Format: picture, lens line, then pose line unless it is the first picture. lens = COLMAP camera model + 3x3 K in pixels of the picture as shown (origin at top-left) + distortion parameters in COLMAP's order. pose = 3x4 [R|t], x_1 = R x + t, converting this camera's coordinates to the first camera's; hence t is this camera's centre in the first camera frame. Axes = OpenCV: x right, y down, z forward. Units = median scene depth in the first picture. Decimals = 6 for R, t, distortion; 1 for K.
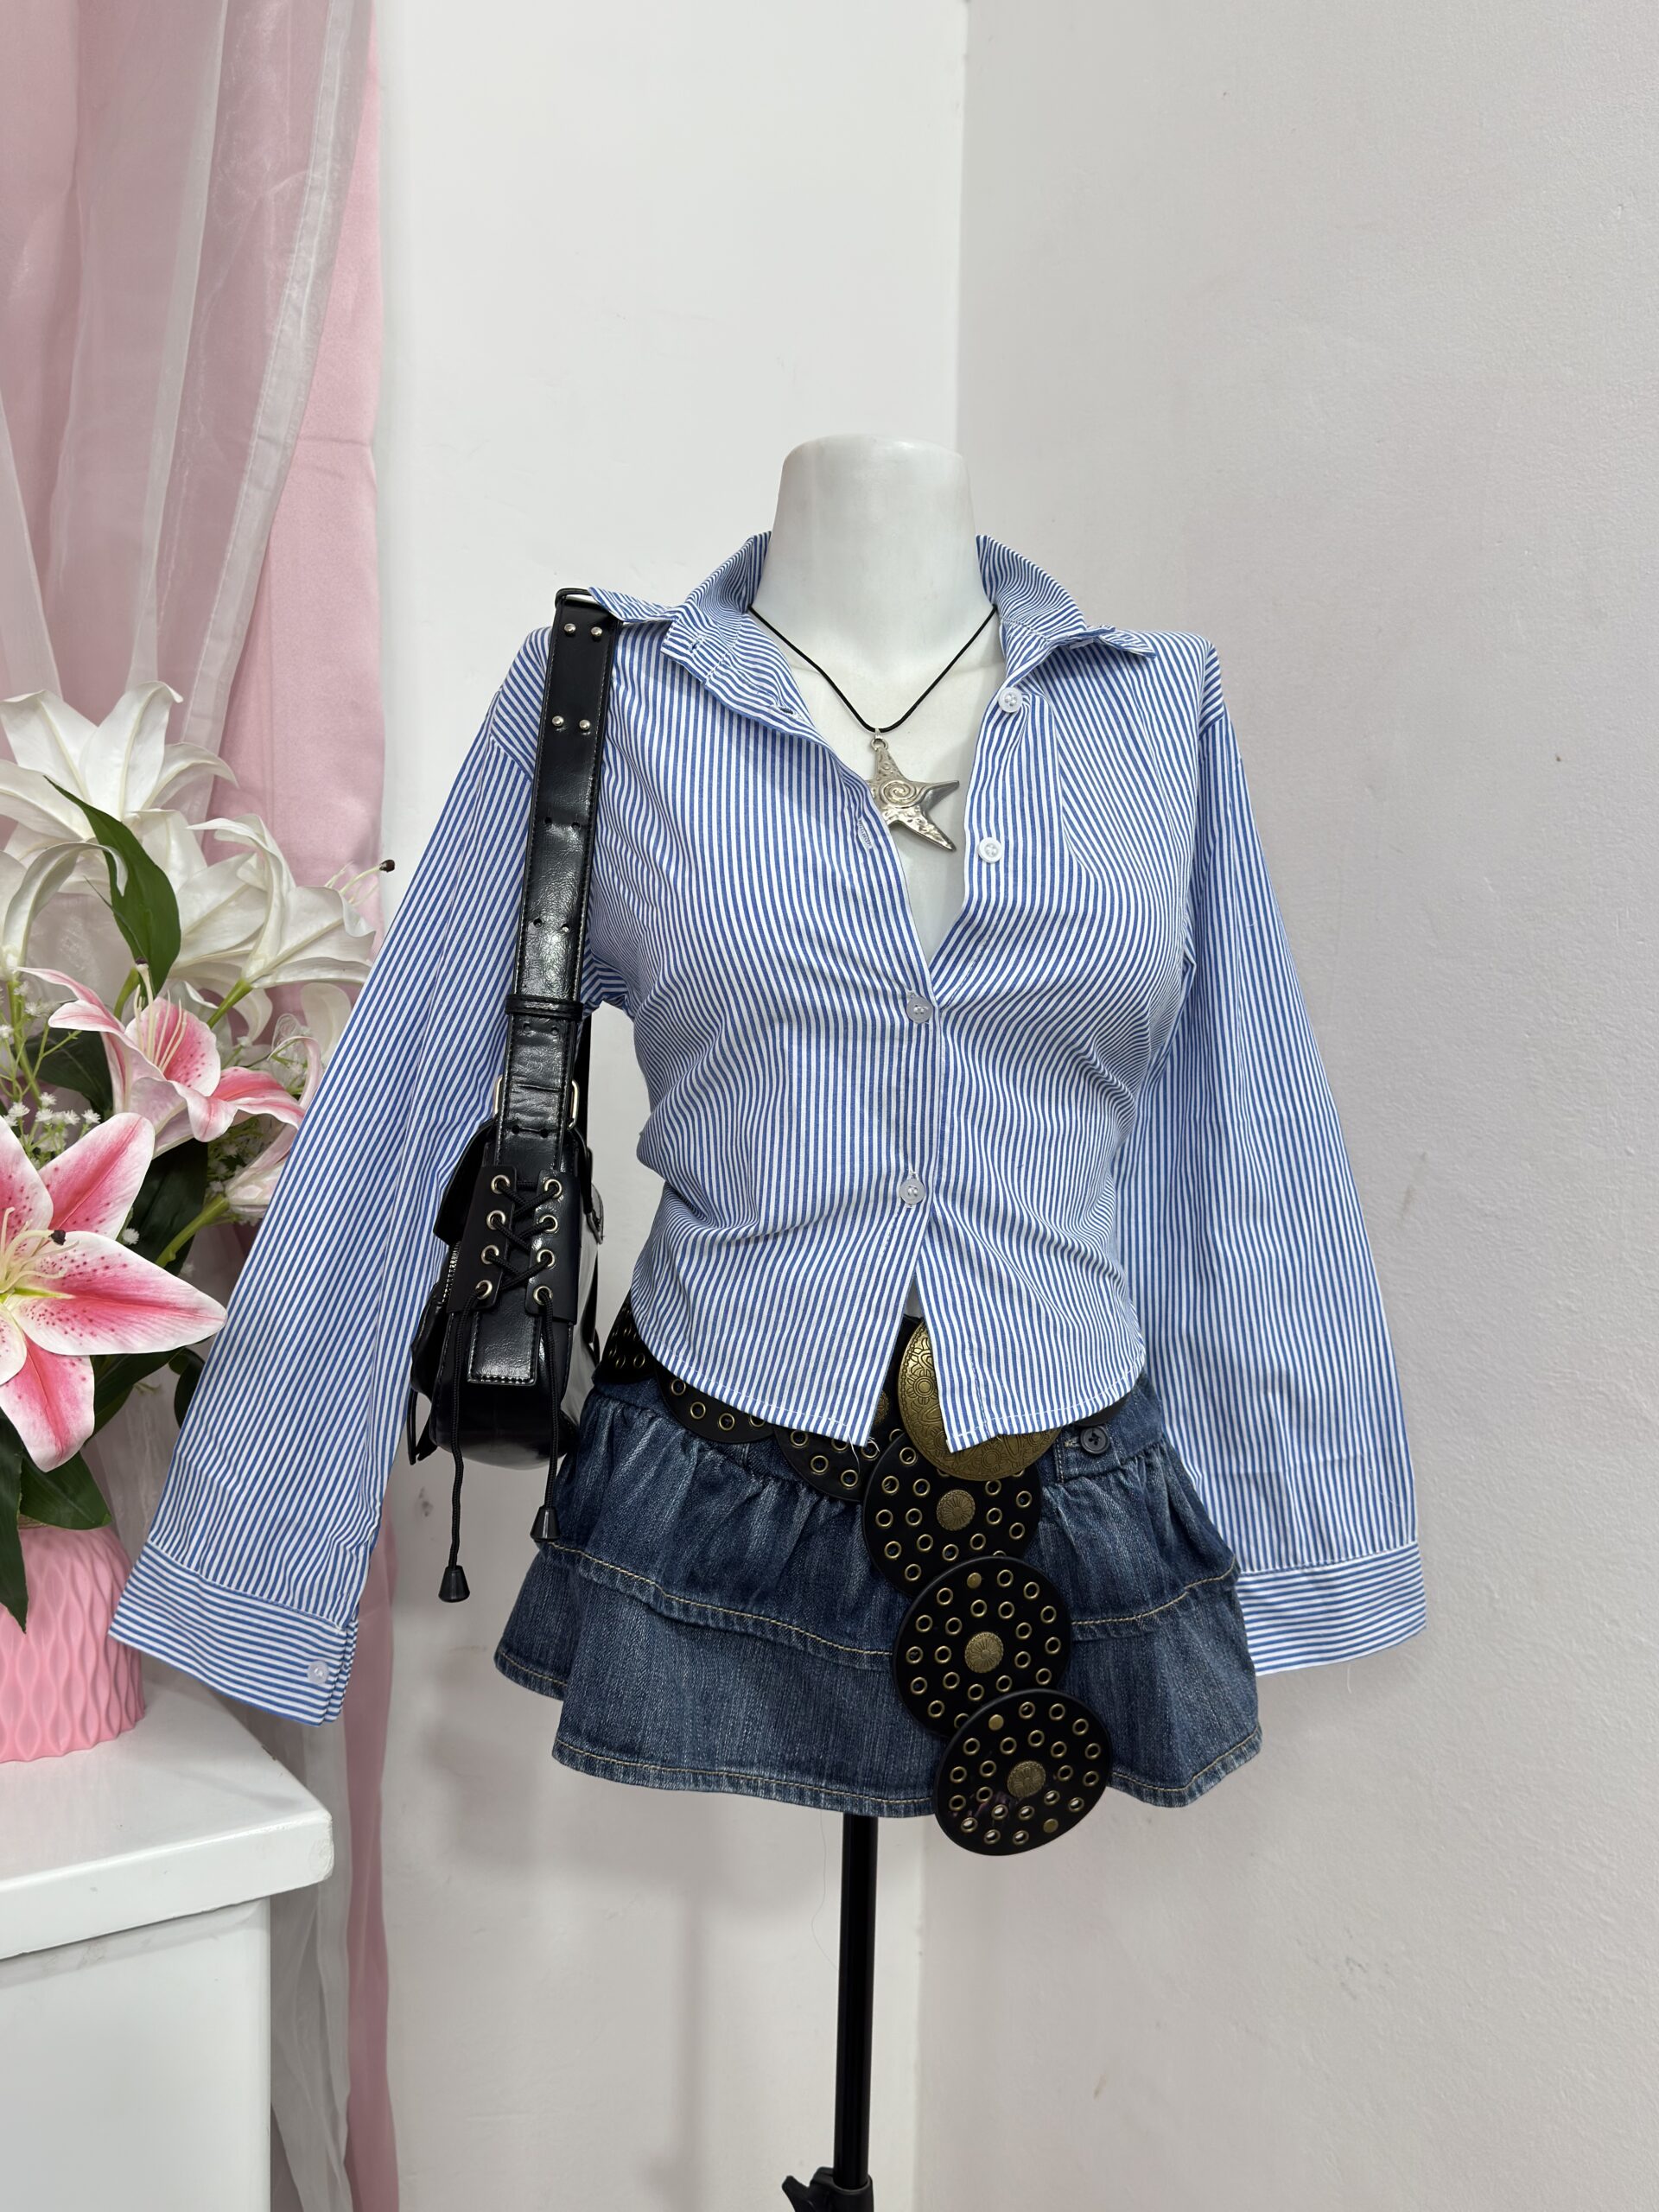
lens RADIAL K [[2074.4, 0, 839.7], [0, 2074.4, 1103.4], [0, 0, 1]] dist [-0.031097, 0.000000]
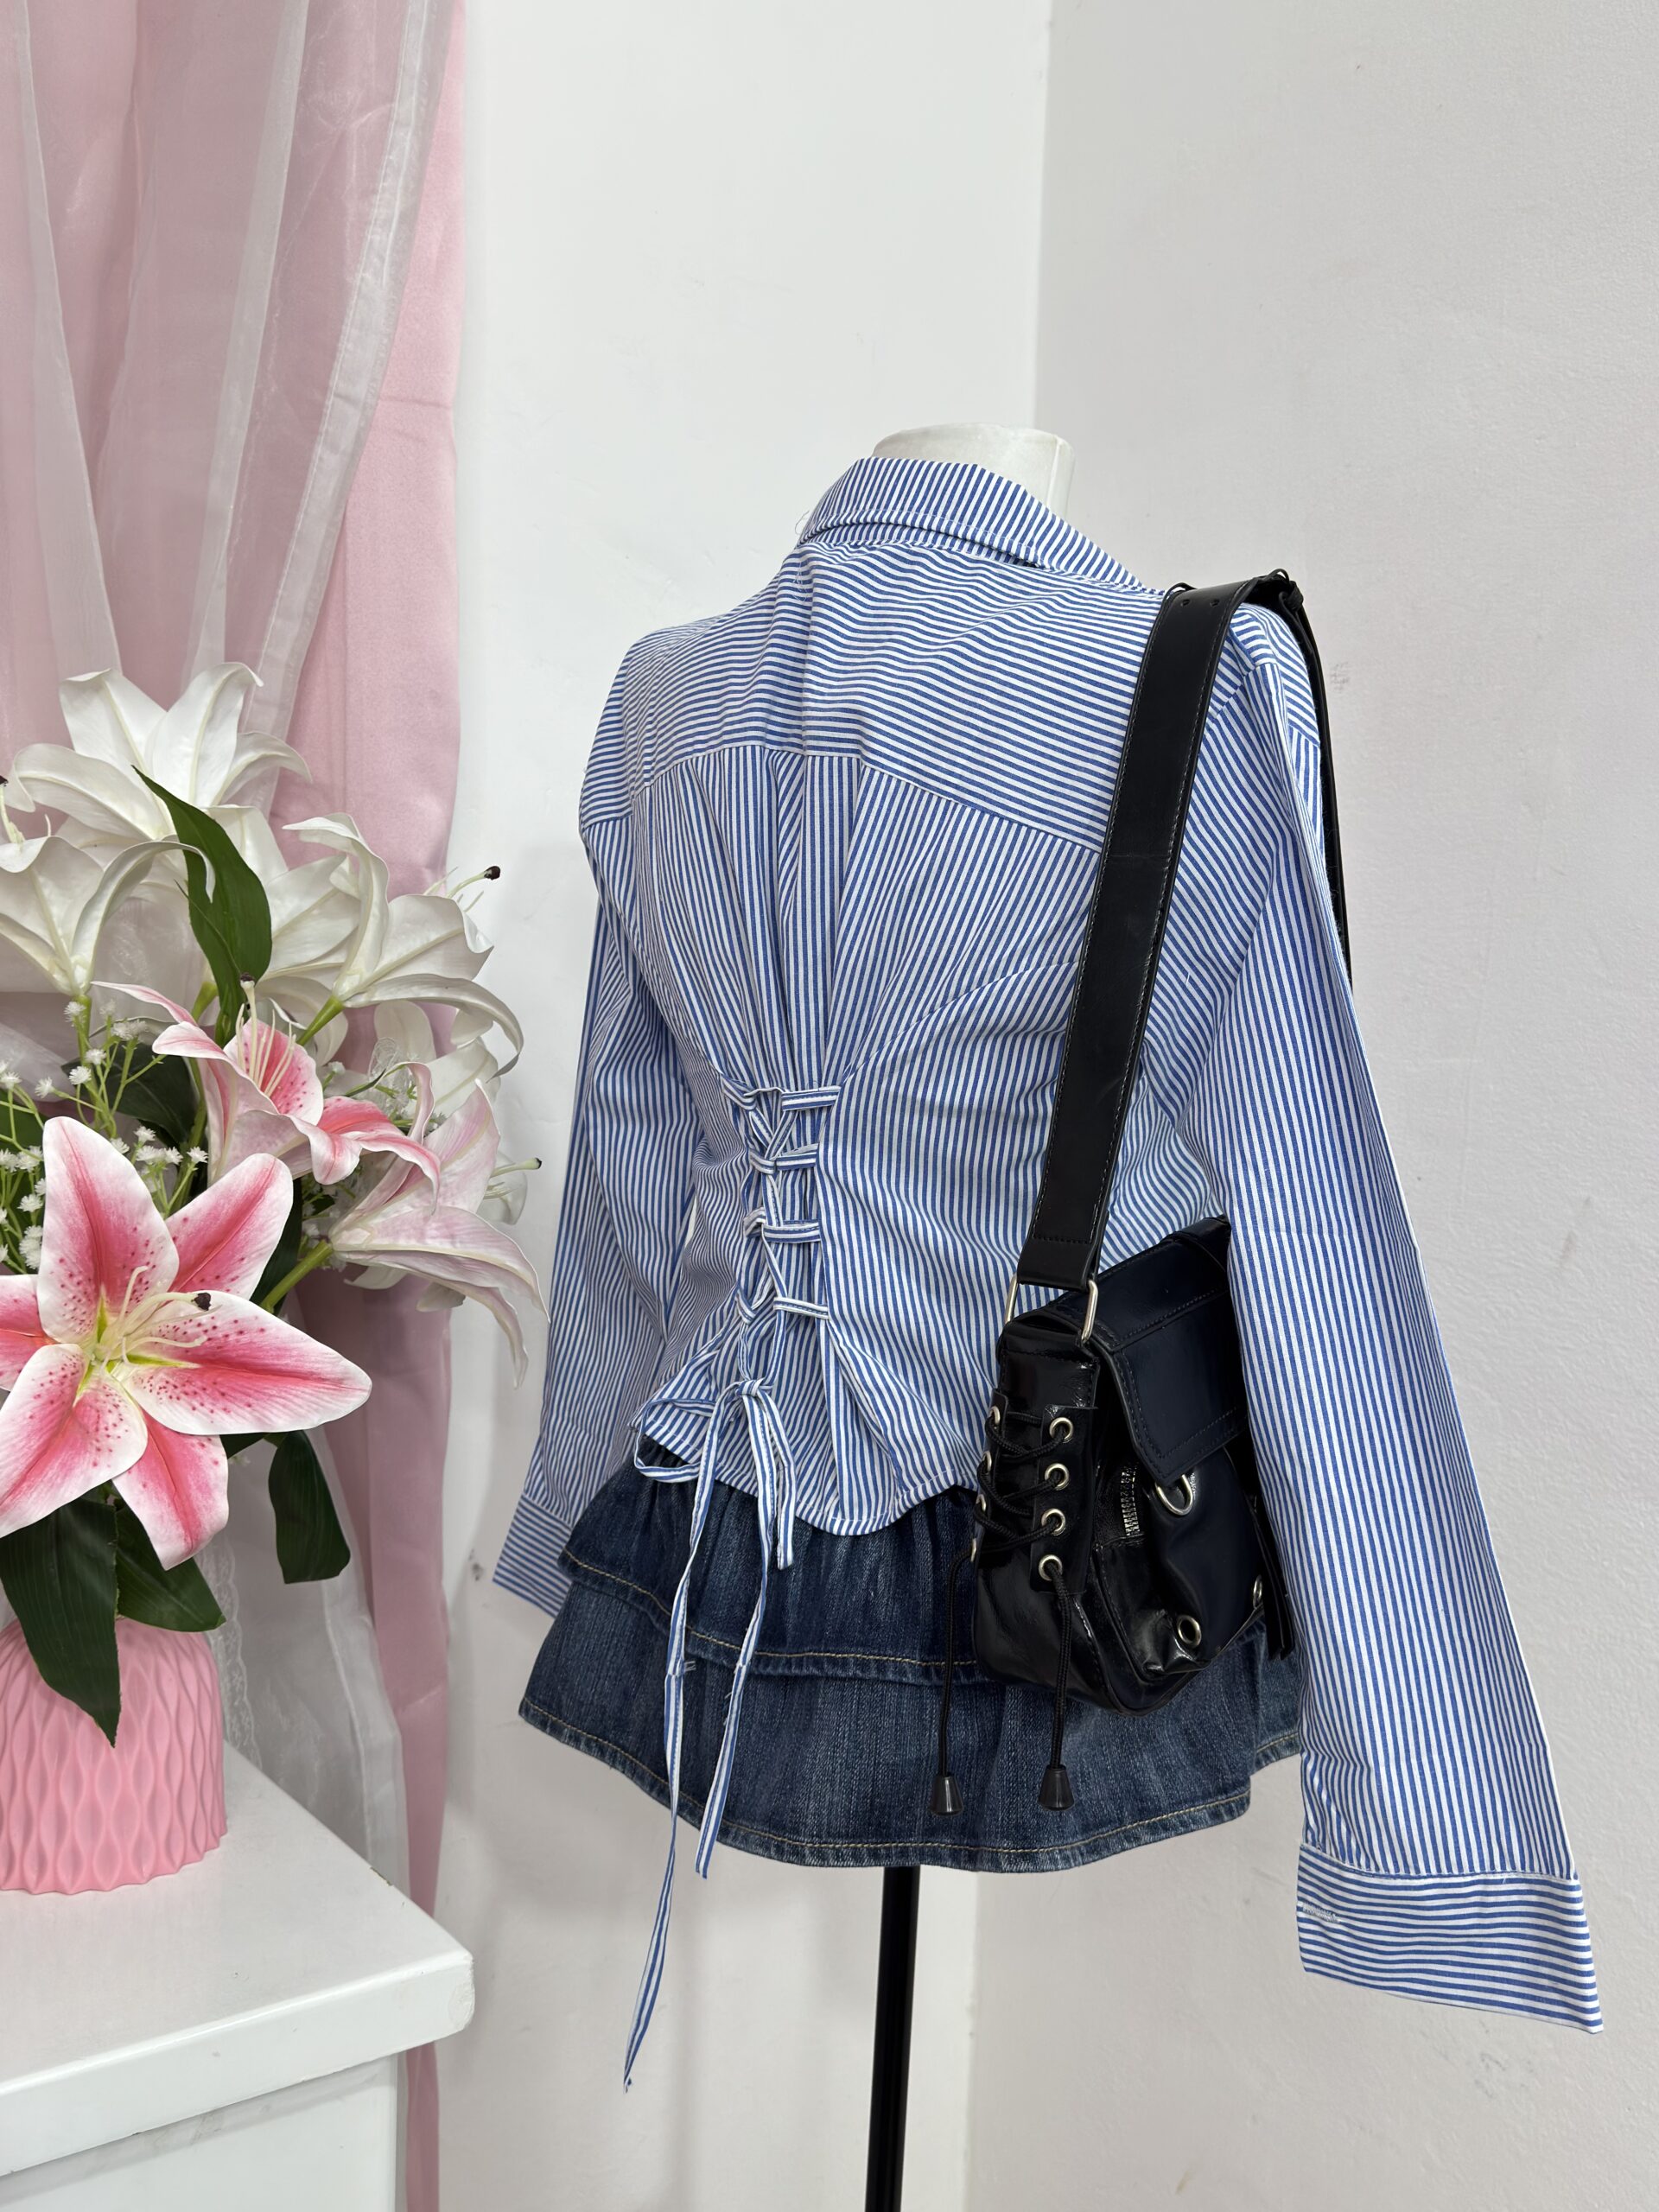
lens RADIAL K [[2074.4, 0, 838.0], [0, 2074.4, 1095.8], [0, 0, 1]] dist [-0.031097, 0.000000]
pose [[0.998278, 0.010755, 0.057662, -0.116873], [-0.010393, 0.999924, -0.006581, -0.013162], [-0.057728, 0.005970, 0.998314, 0.091299]]
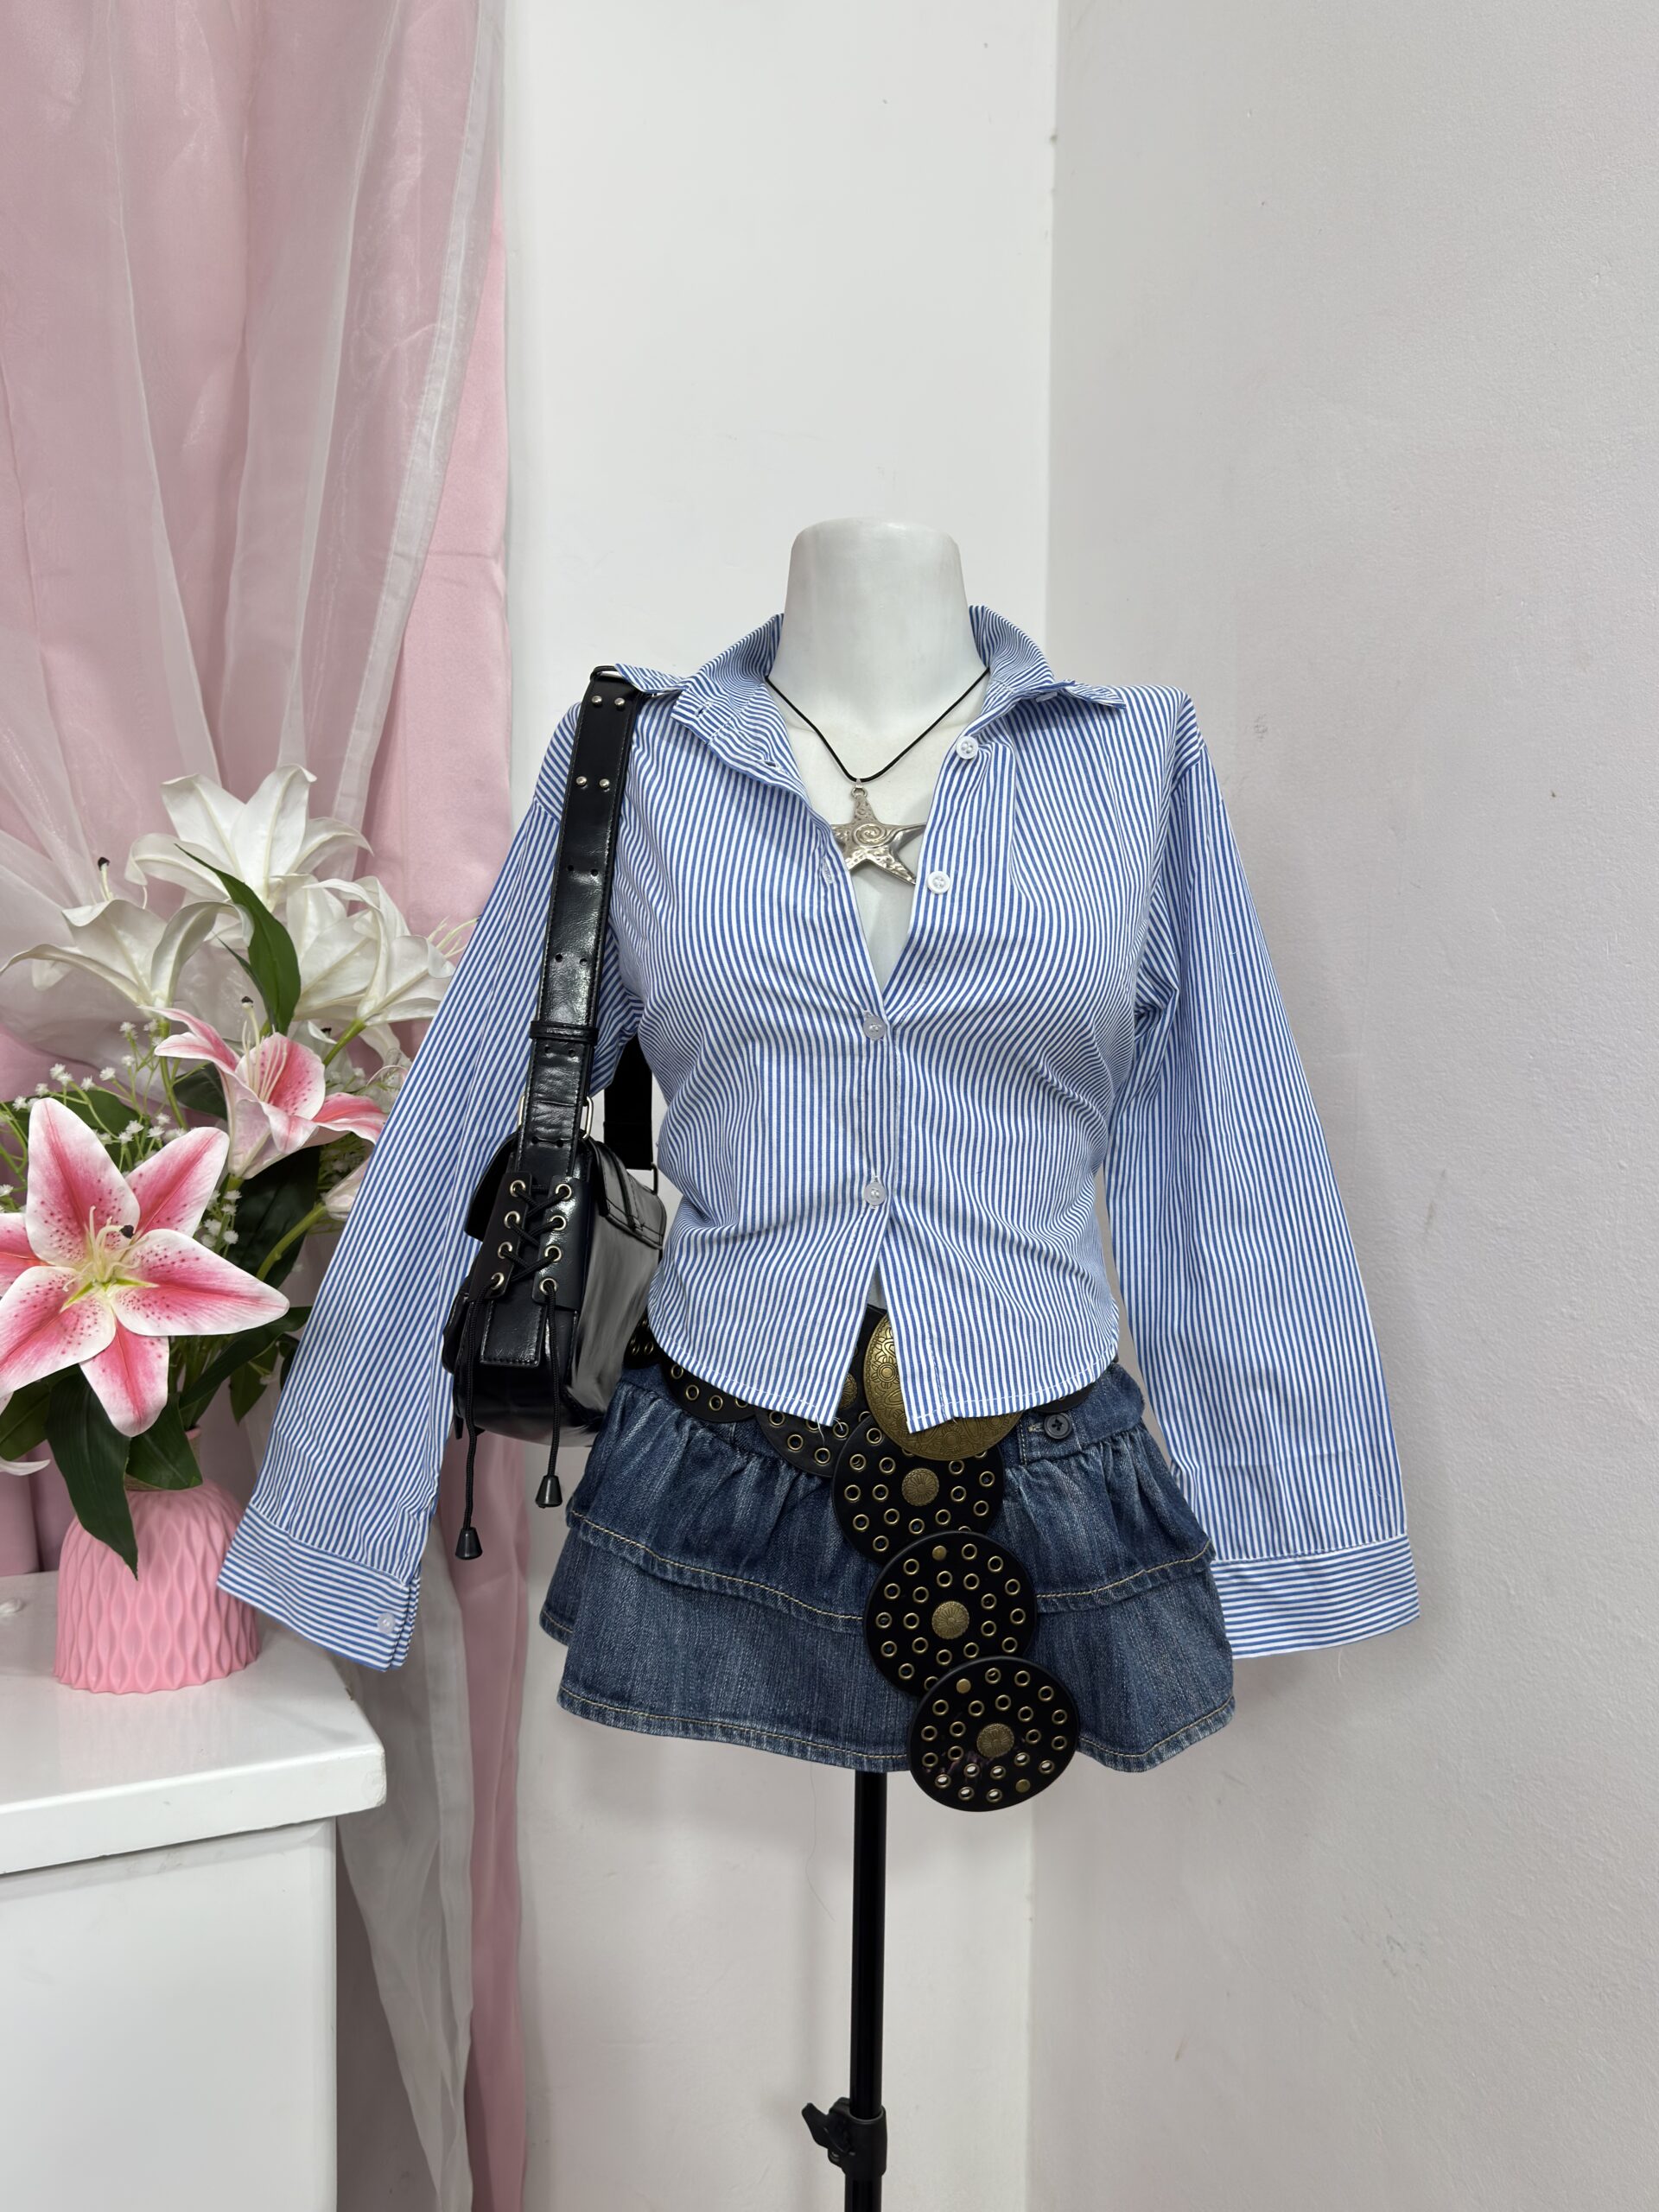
lens RADIAL K [[1842.8, 0, 857.7], [0, 1842.8, 1102.7], [0, 0, 1]] dist [-0.018078, -0.015394]
pose [[0.990621, -0.006882, -0.136462, 0.121297], [0.002854, 0.999555, -0.029689, 0.017503], [0.136606, 0.029021, 0.990200, 0.023461]]
